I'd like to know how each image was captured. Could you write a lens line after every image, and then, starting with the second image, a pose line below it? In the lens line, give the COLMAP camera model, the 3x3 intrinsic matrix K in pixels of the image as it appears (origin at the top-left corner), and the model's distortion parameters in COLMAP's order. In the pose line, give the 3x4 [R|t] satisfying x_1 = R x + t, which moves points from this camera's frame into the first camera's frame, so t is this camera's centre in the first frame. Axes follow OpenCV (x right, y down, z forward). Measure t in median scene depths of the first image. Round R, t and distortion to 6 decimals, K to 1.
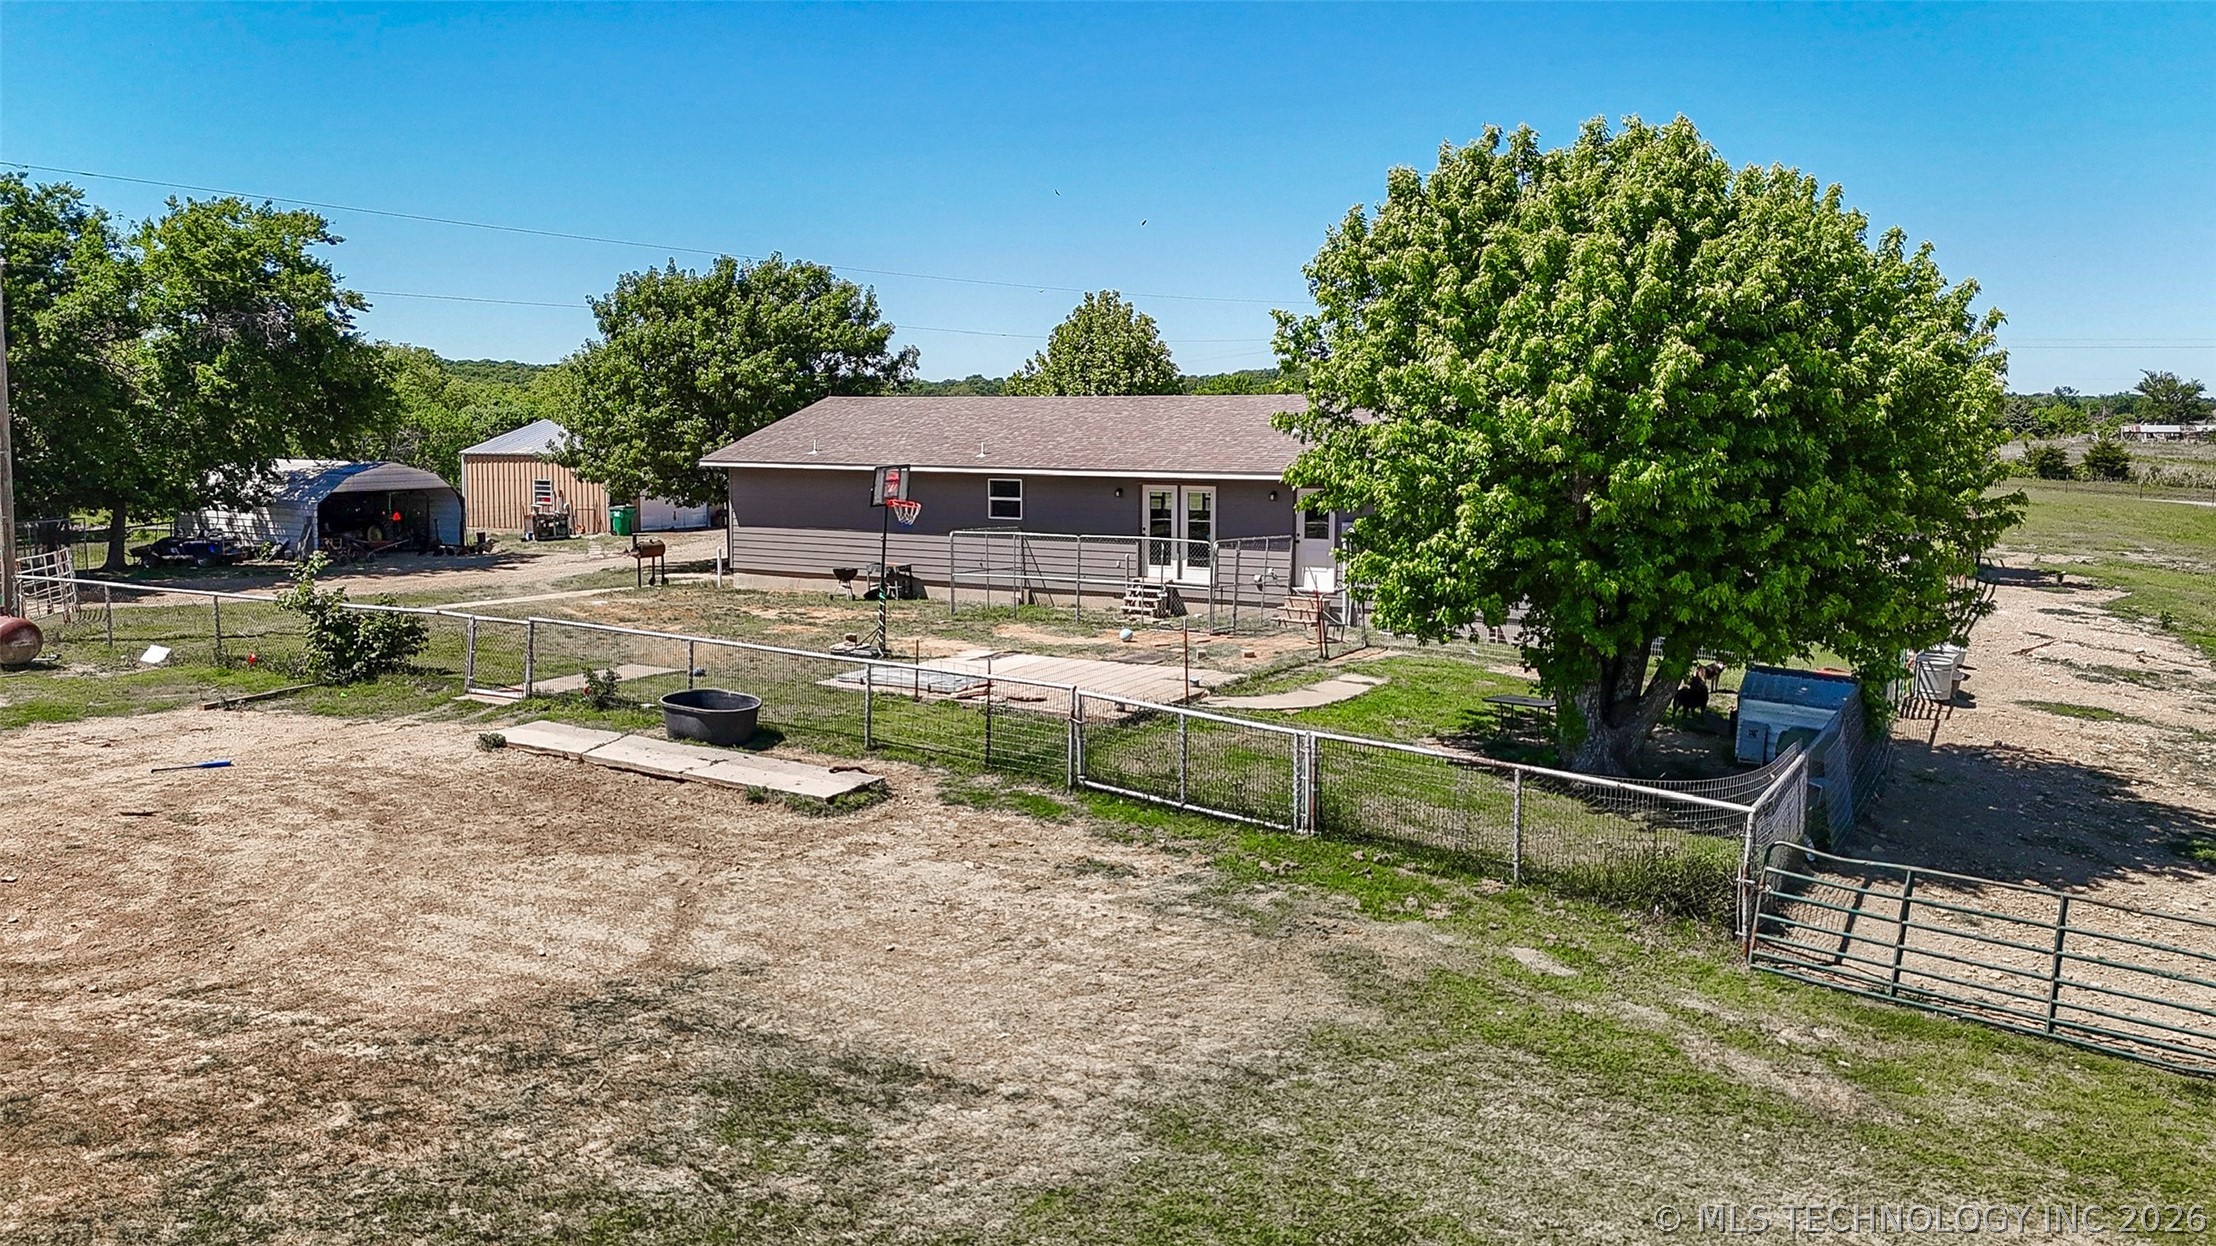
lens RADIAL K [[1612.7, 0, 1122.5], [0, 1612.7, 621.5], [0, 0, 1]] dist [0.069663, -0.058375]
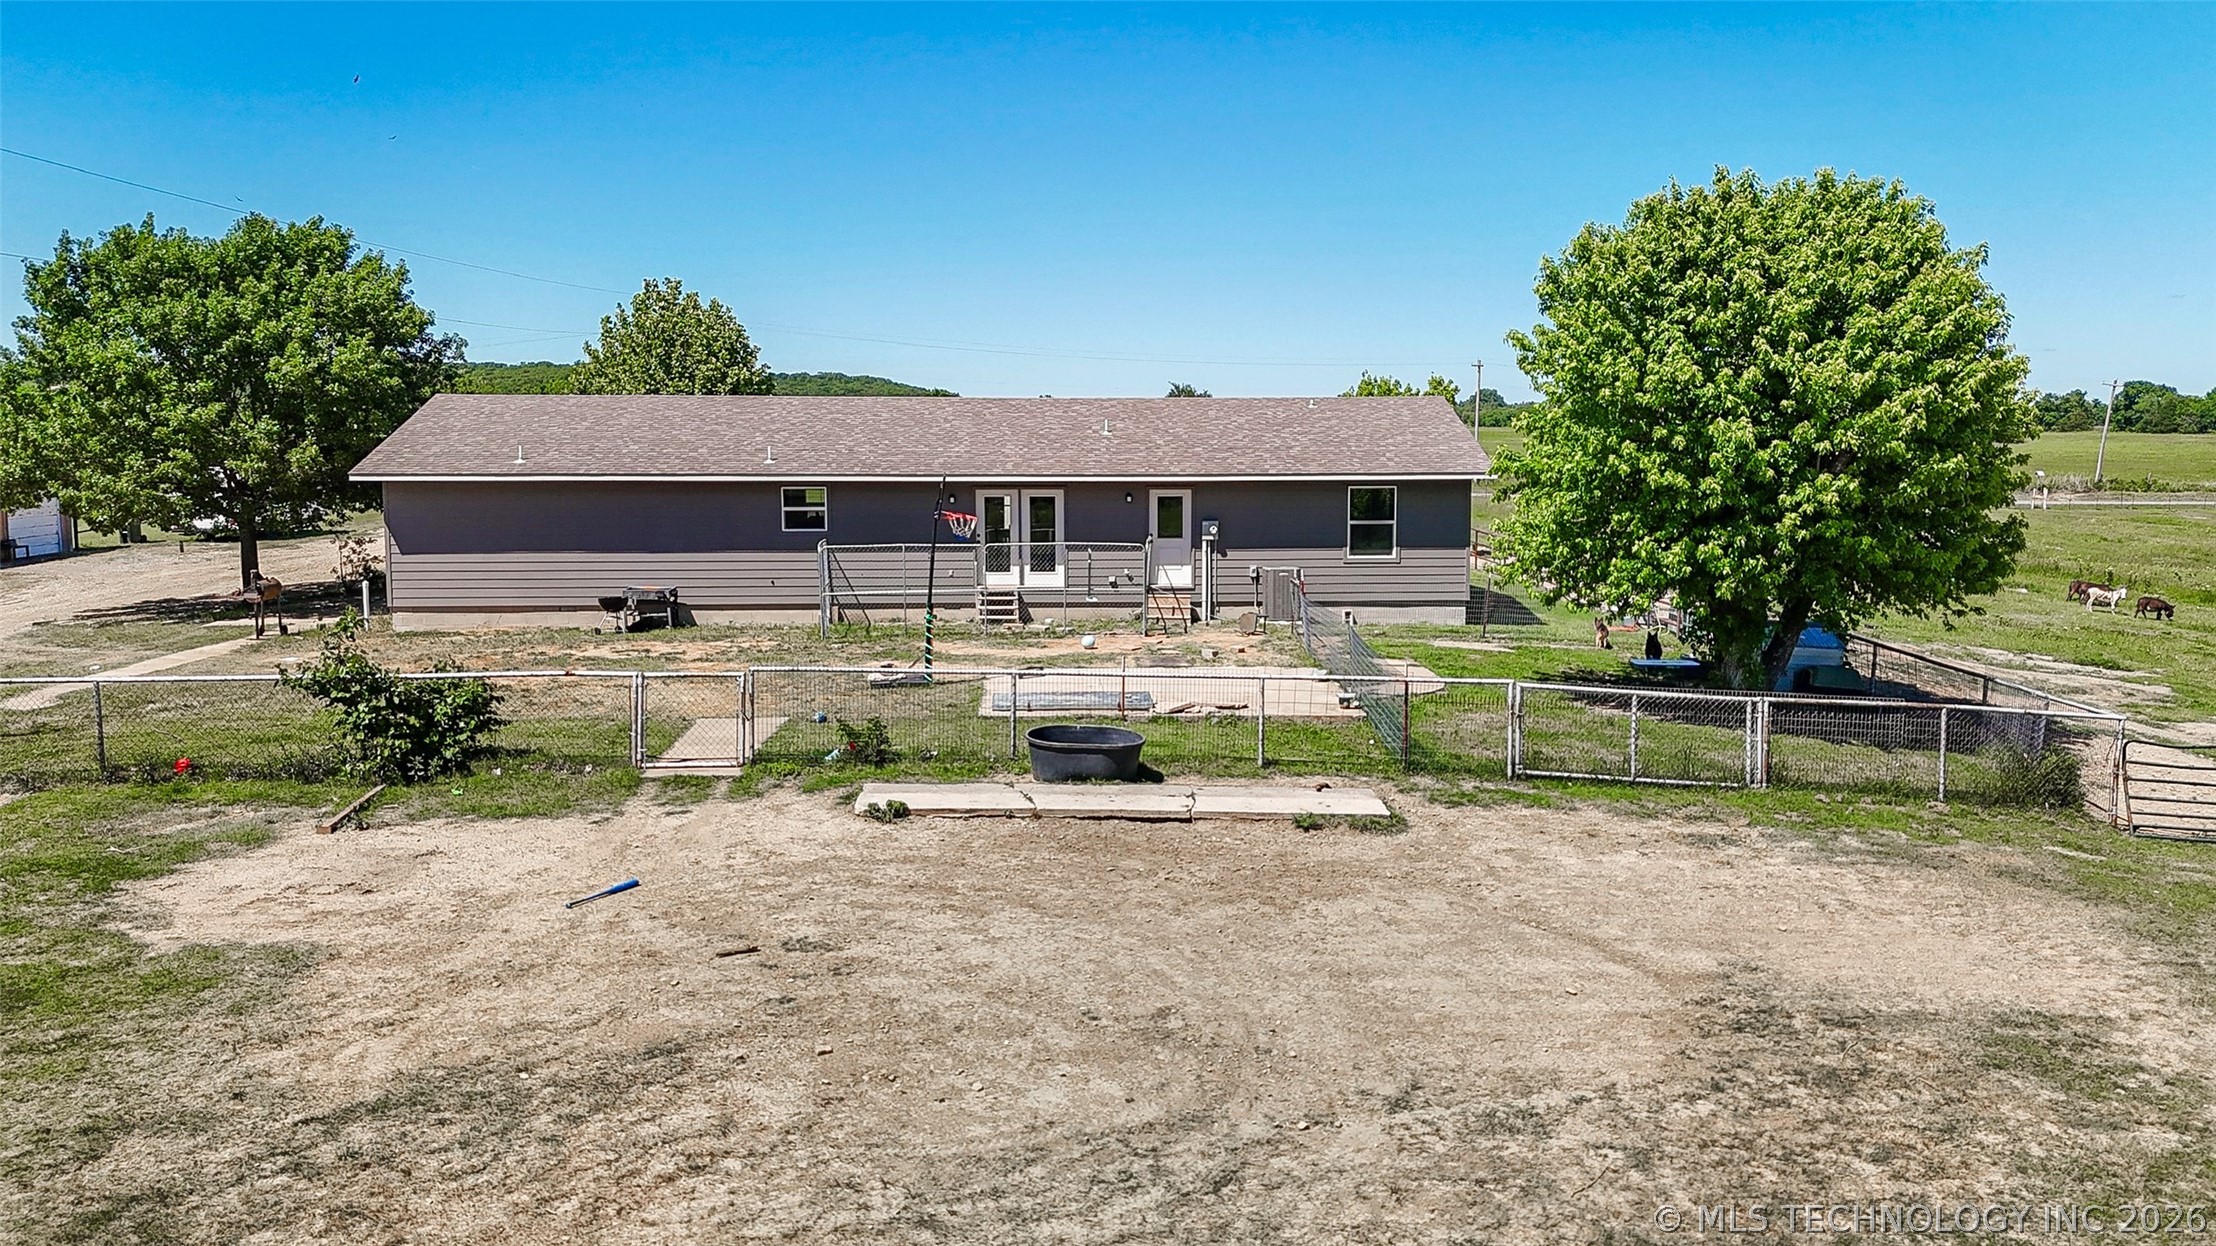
lens RADIAL K [[1612.7, 0, 1122.5], [0, 1612.7, 621.5], [0, 0, 1]] dist [0.069663, -0.058375]
pose [[0.841930, -0.069704, 0.535066, -0.436528], [0.069911, 0.997354, 0.019923, -0.019181], [-0.535039, 0.020633, 0.844575, 0.140226]]
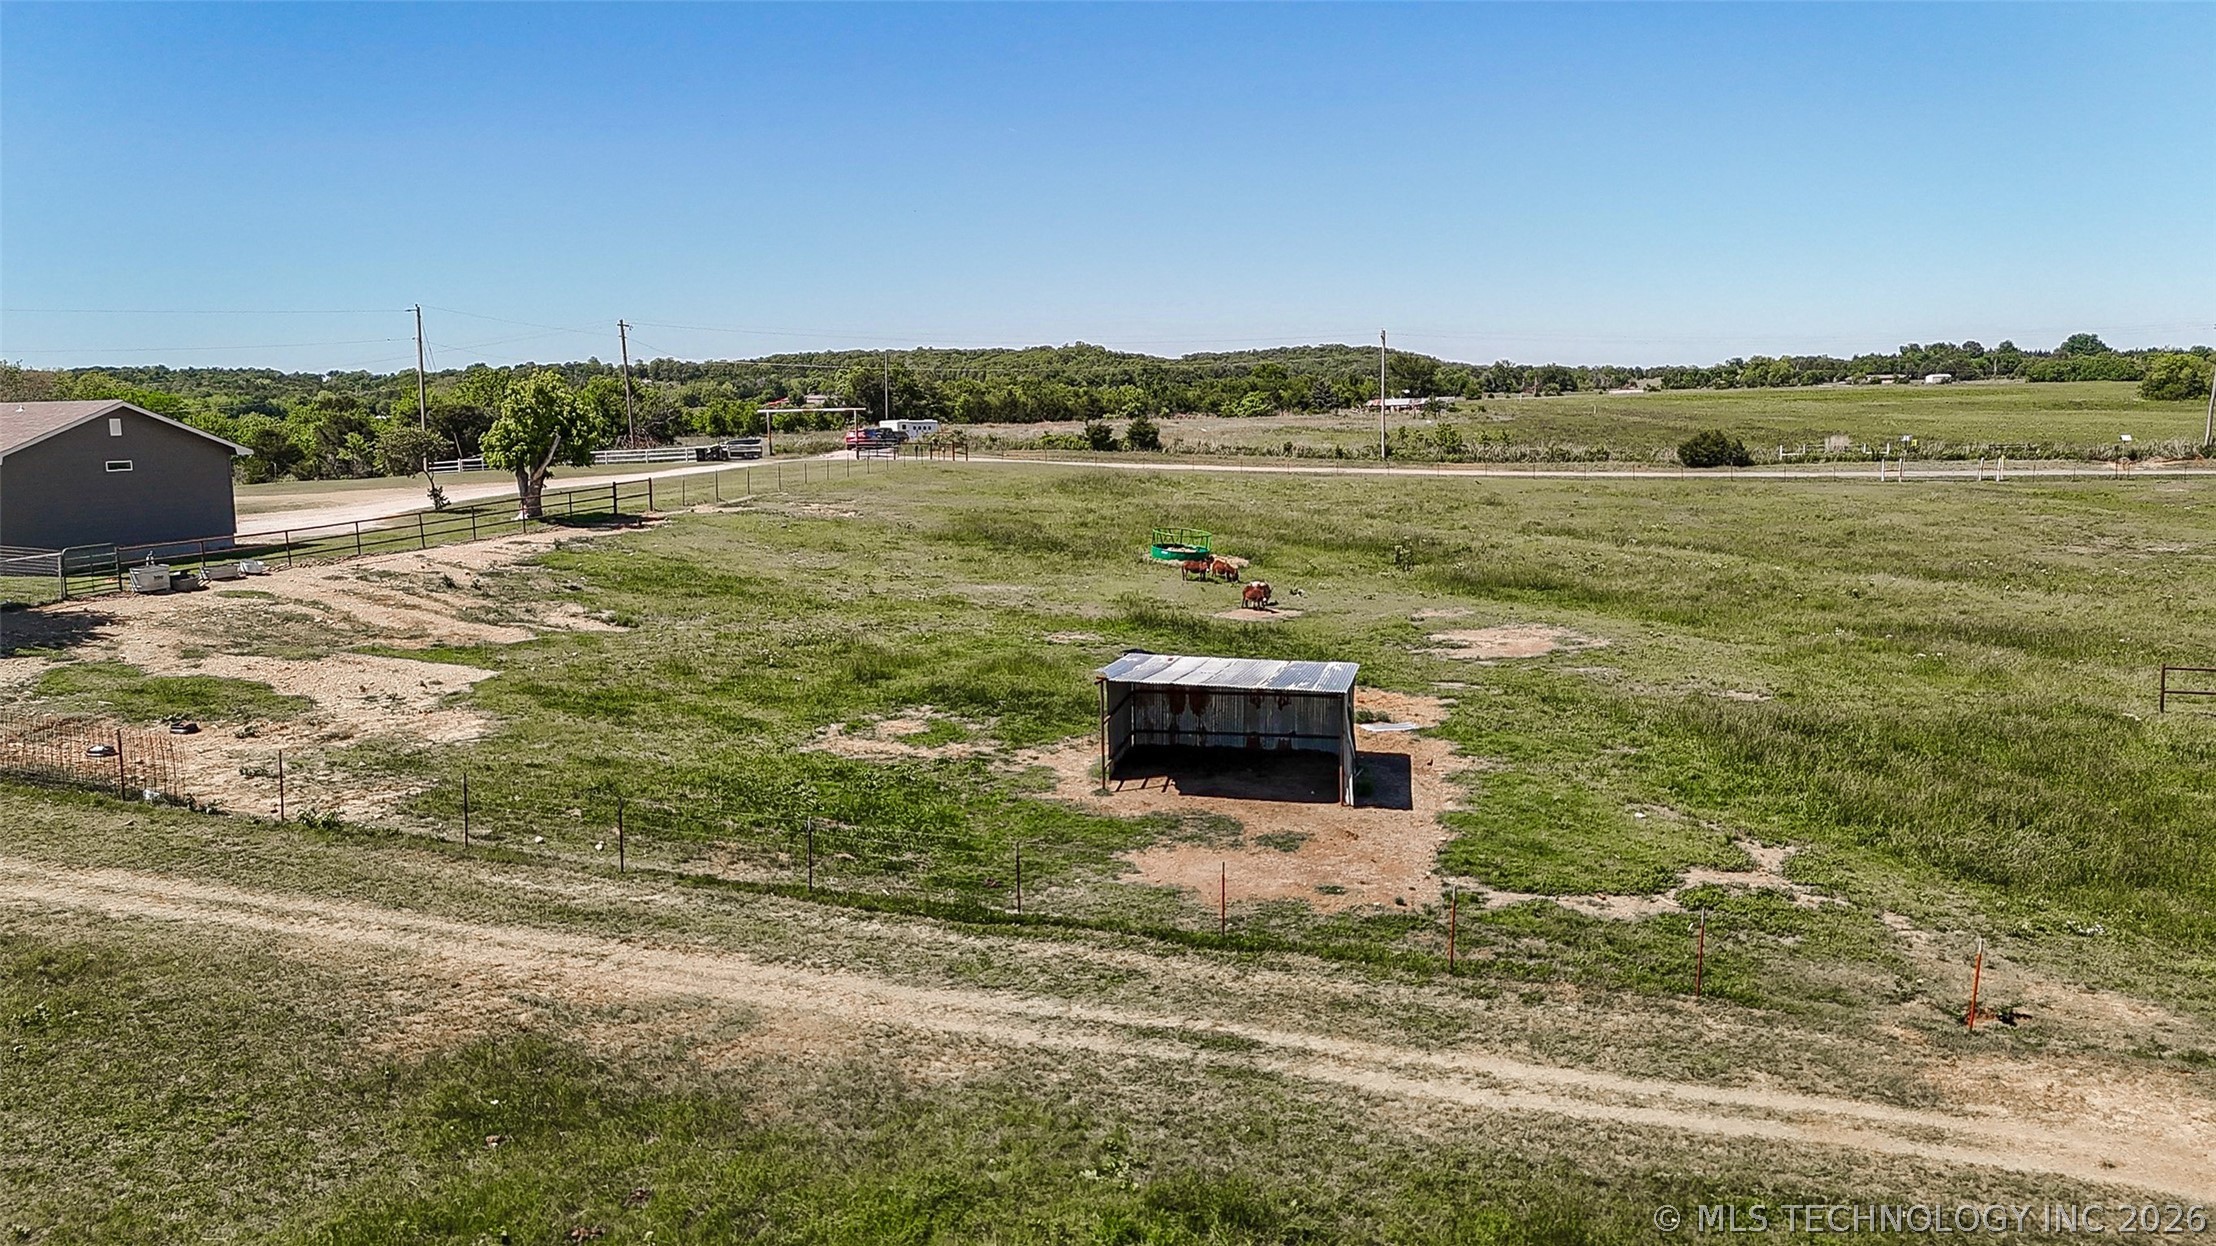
lens RADIAL K [[1688.2, 0, 1139.8], [0, 1688.2, 619.0], [0, 0, 1]] dist [0.058313, -0.069030]
pose [[0.966358, -0.056976, 0.250809, 0.829204], [0.056564, 0.998360, 0.008857, 0.092920], [-0.250903, 0.005628, 0.967996, -0.727467]]
